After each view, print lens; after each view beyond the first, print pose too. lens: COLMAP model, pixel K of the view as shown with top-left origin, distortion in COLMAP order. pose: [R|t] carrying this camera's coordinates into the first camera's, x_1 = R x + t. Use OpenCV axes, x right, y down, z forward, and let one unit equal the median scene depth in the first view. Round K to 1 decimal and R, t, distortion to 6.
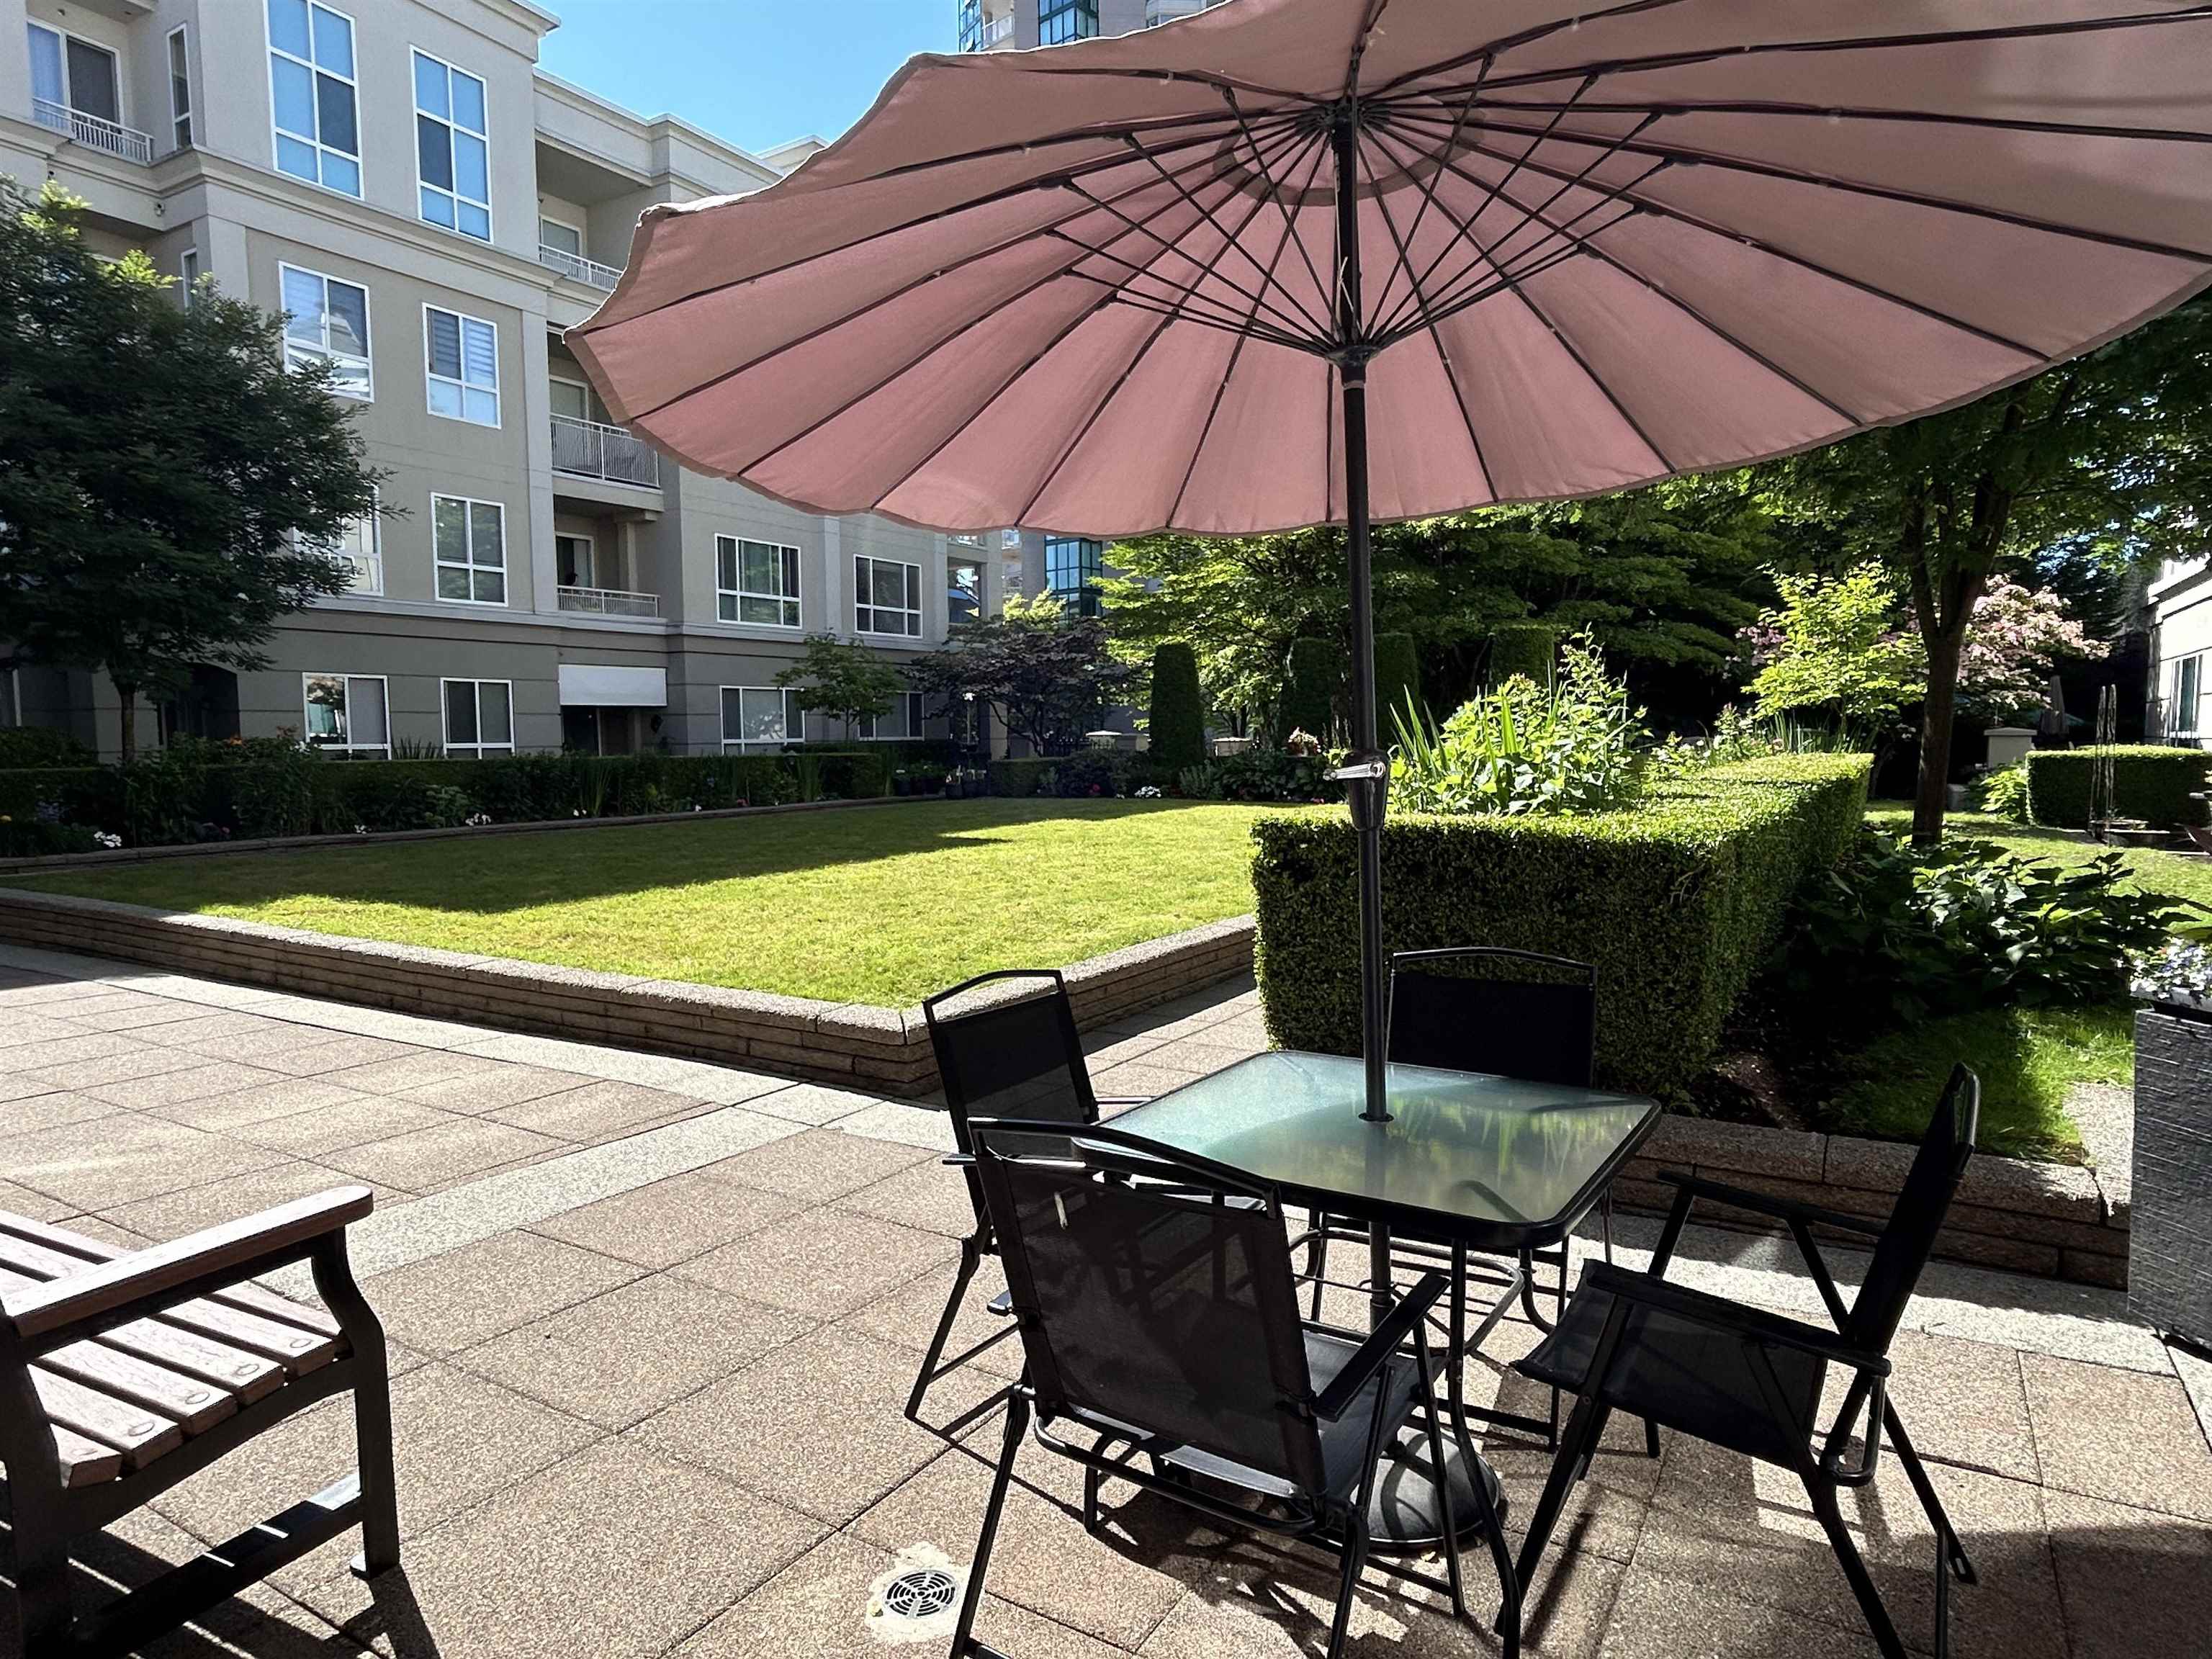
lens RADIAL K [[1289.4, 0, 1101.9], [0, 1289.4, 841.5], [0, 0, 1]] dist [0.021698, -0.000159]
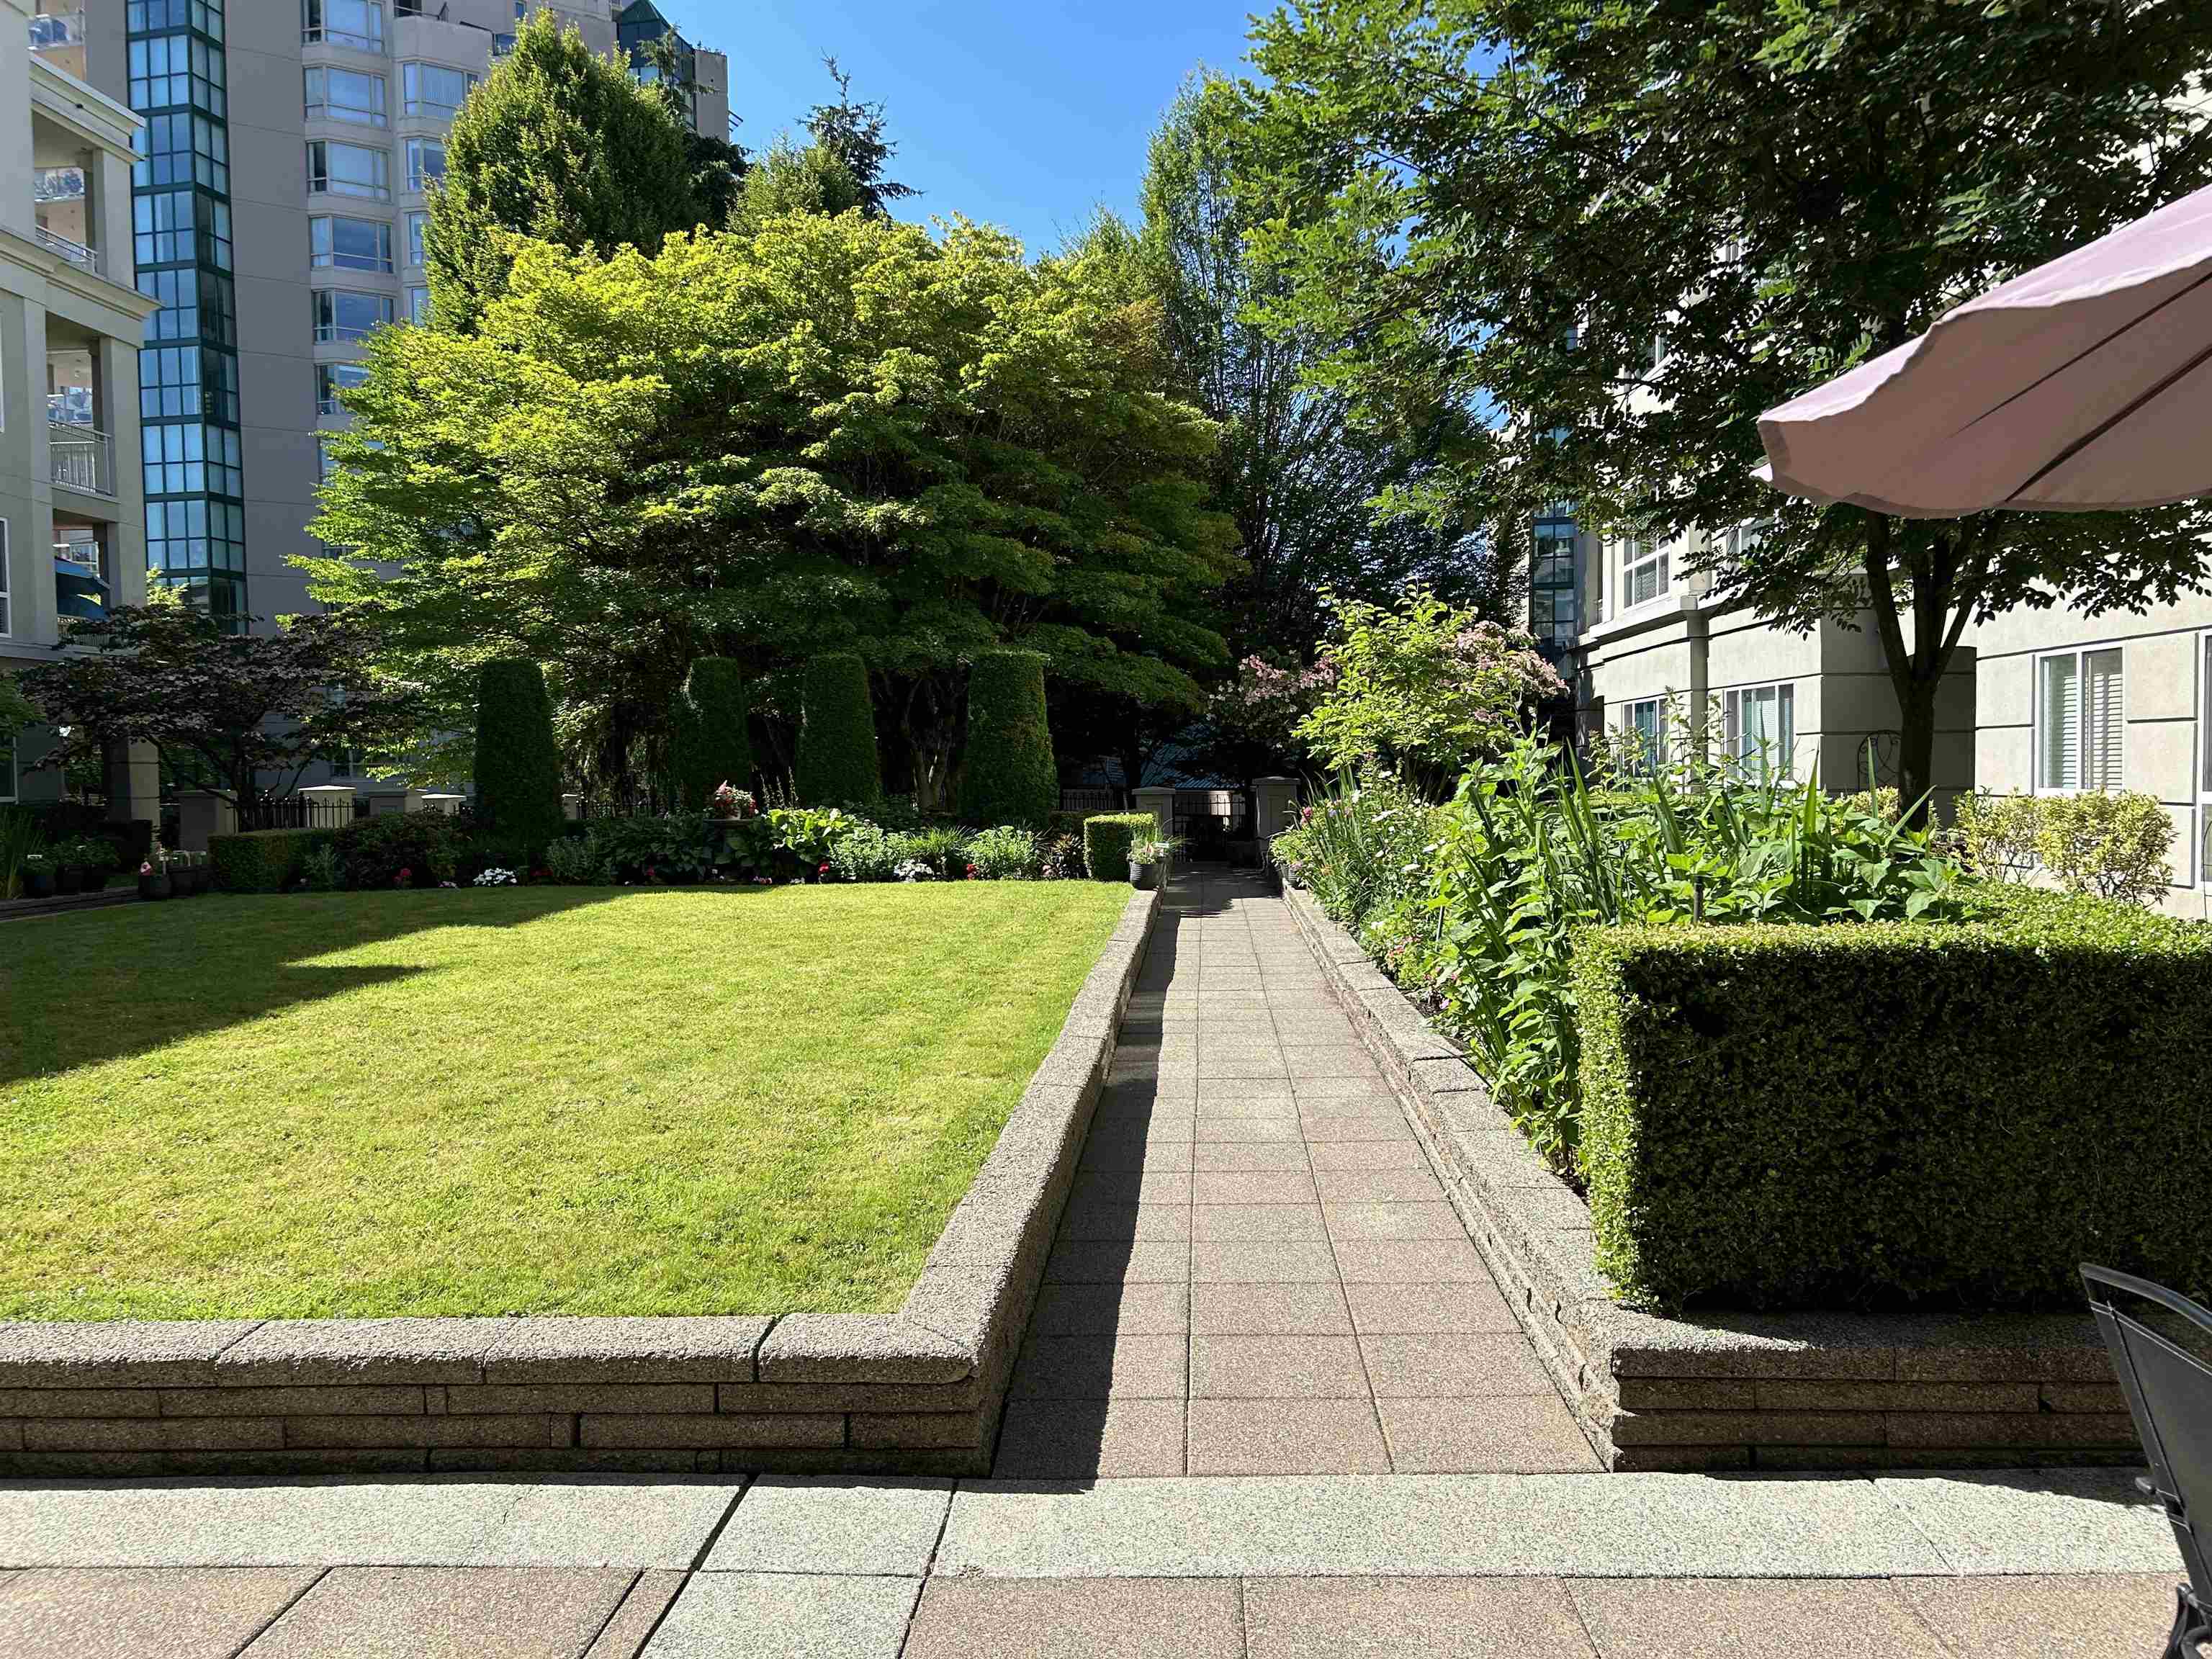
lens RADIAL K [[1658.2, 0, 1110.4], [0, 1658.2, 821.6], [0, 0, 1]] dist [0.036388, -0.004732]
pose [[0.872567, -0.020495, 0.488065, -0.112150], [0.048999, 0.997753, -0.045702, -0.011738], [-0.486031, 0.063793, 0.871610, 0.082698]]
